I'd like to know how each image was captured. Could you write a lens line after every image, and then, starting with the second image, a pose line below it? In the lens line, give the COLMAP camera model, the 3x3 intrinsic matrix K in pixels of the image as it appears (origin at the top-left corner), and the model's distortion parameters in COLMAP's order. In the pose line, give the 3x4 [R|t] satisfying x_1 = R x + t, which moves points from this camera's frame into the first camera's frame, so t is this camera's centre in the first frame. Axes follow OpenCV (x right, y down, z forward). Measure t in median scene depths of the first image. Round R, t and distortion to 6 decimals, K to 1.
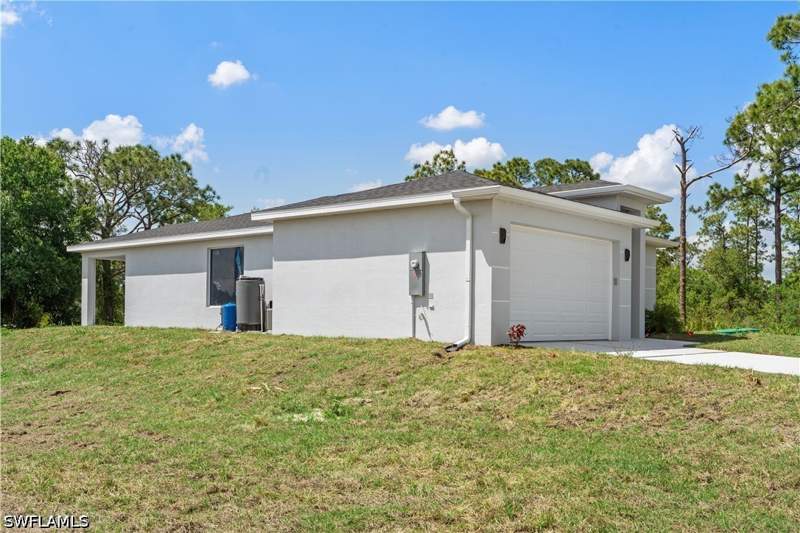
lens RADIAL K [[787.6, 0, 400.0], [0, 787.6, 266.5], [0, 0, 1]] dist [0.007669, 0.010639]
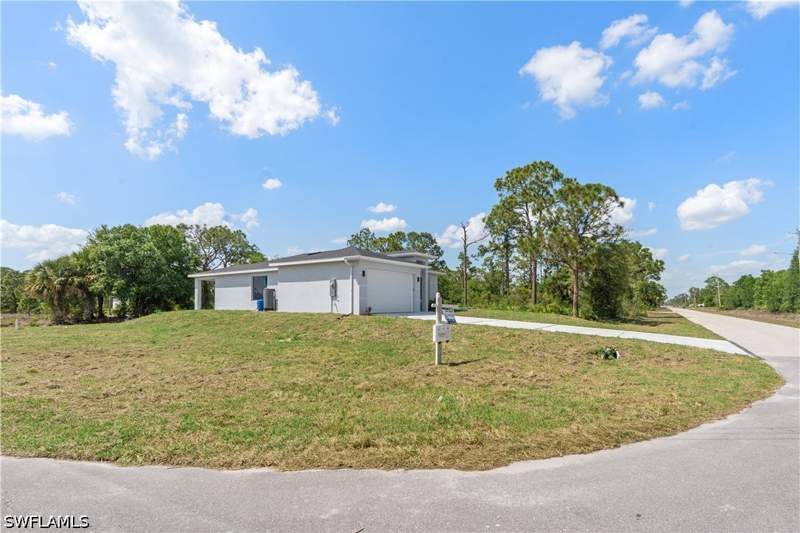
lens RADIAL K [[397.0, 0, 402.1], [0, 397.0, 275.7], [0, 0, 1]] dist [-0.000254, -0.000095]
pose [[0.993943, -0.003915, 0.109825, 0.066585], [0.004609, 0.999971, -0.006066, -0.013780], [-0.109798, 0.006536, 0.993932, -0.209684]]
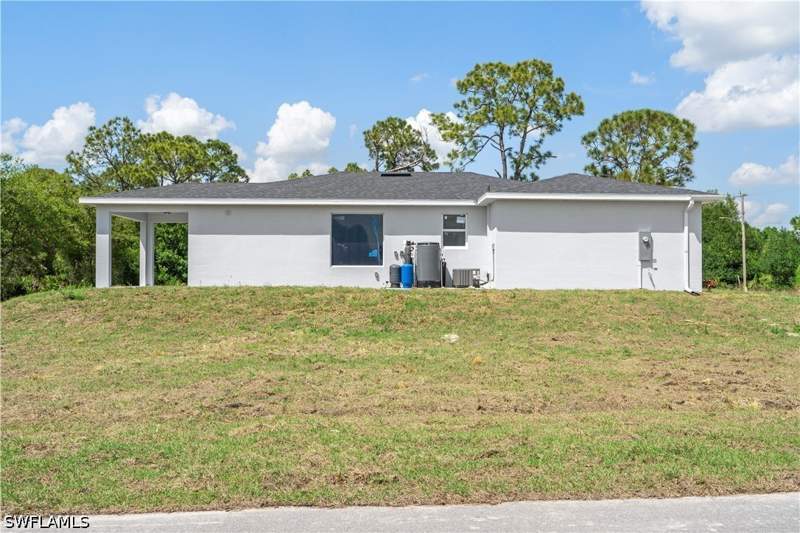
lens RADIAL K [[676.2, 0, 400.0], [0, 676.2, 266.5], [0, 0, 1]] dist [0.001764, 0.000730]
pose [[0.744431, -0.000756, 0.667699, -0.756743], [-0.037558, 0.998369, 0.043004, 0.006500], [-0.666642, -0.057091, 0.743188, 0.217784]]
